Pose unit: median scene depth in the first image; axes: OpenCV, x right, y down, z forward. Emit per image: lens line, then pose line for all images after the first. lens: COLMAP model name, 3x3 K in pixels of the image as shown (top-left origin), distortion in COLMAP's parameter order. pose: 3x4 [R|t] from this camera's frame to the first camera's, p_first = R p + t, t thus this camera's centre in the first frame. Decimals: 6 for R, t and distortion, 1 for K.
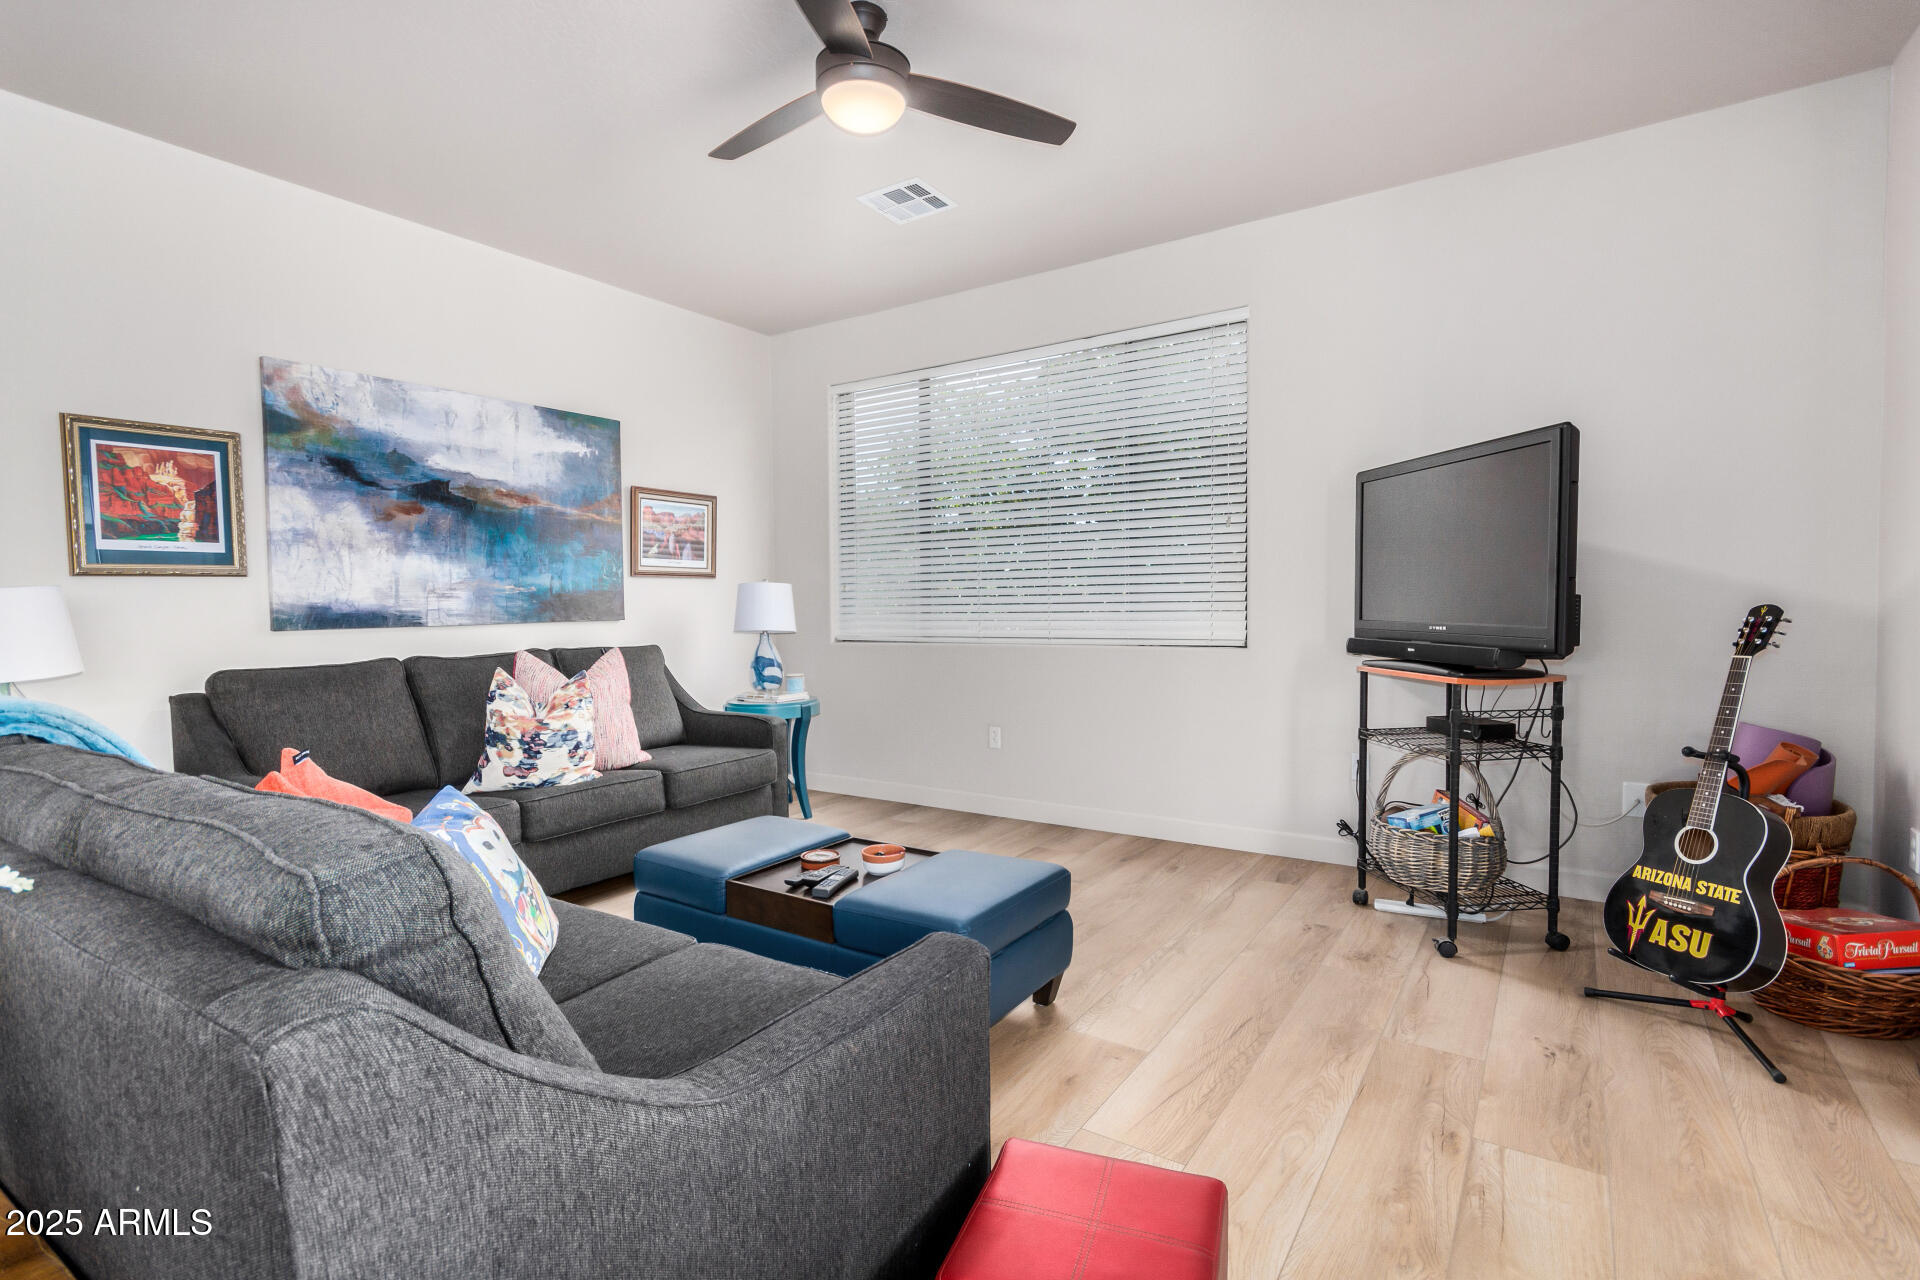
lens RADIAL K [[904.9, 0, 960.0], [0, 904.9, 640.0], [0, 0, 1]] dist [-0.000161, 0.000204]
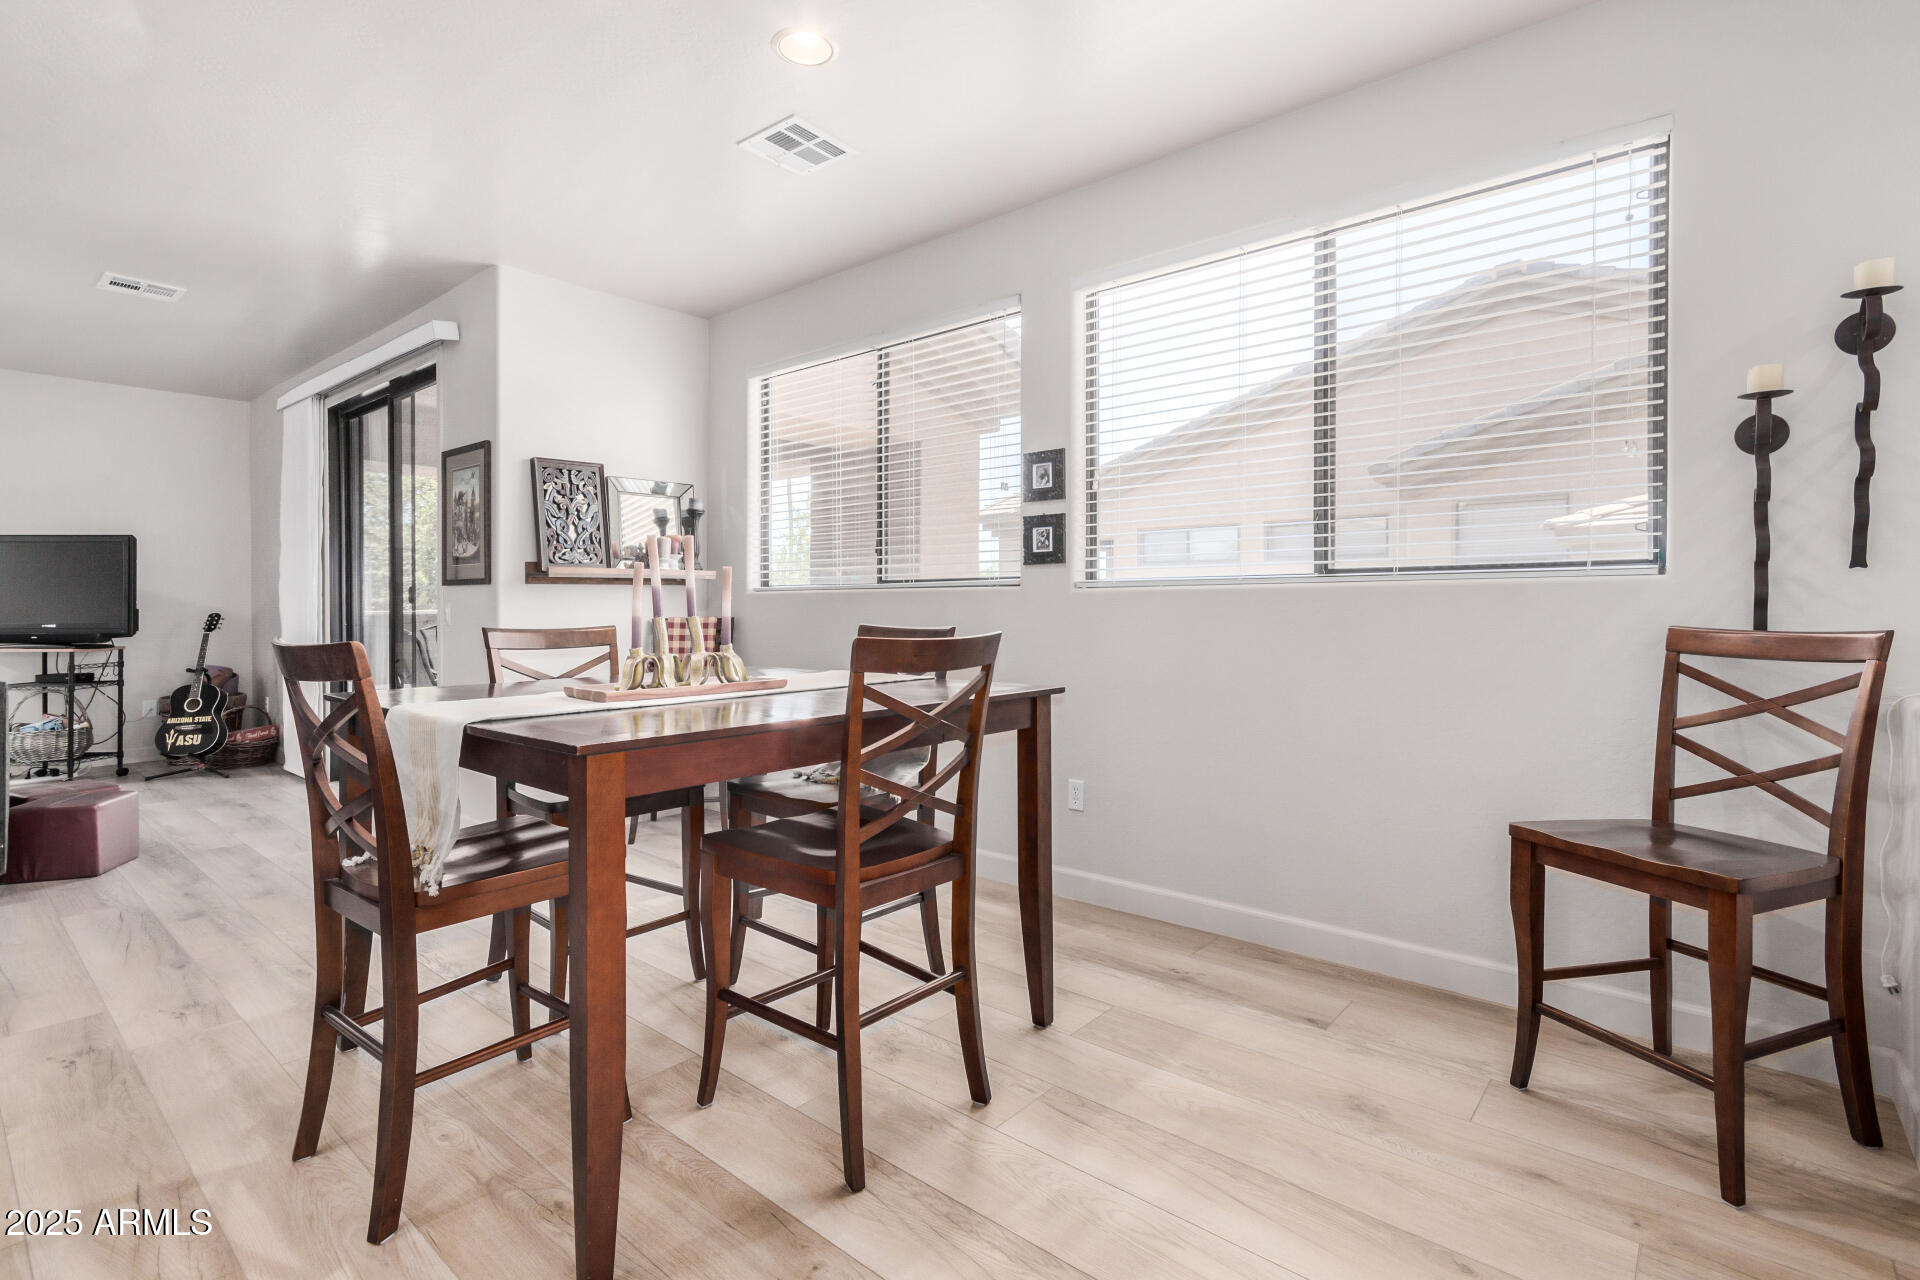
lens RADIAL K [[927.0, 0, 963.1], [0, 927.0, 599.2], [0, 0, 1]] dist [0.001352, 0.000235]
pose [[0.124633, 0.010750, 0.992145, -1.350566], [0.042712, 0.998956, -0.016189, 0.051662], [-0.991283, 0.044394, 0.124044, -1.332436]]
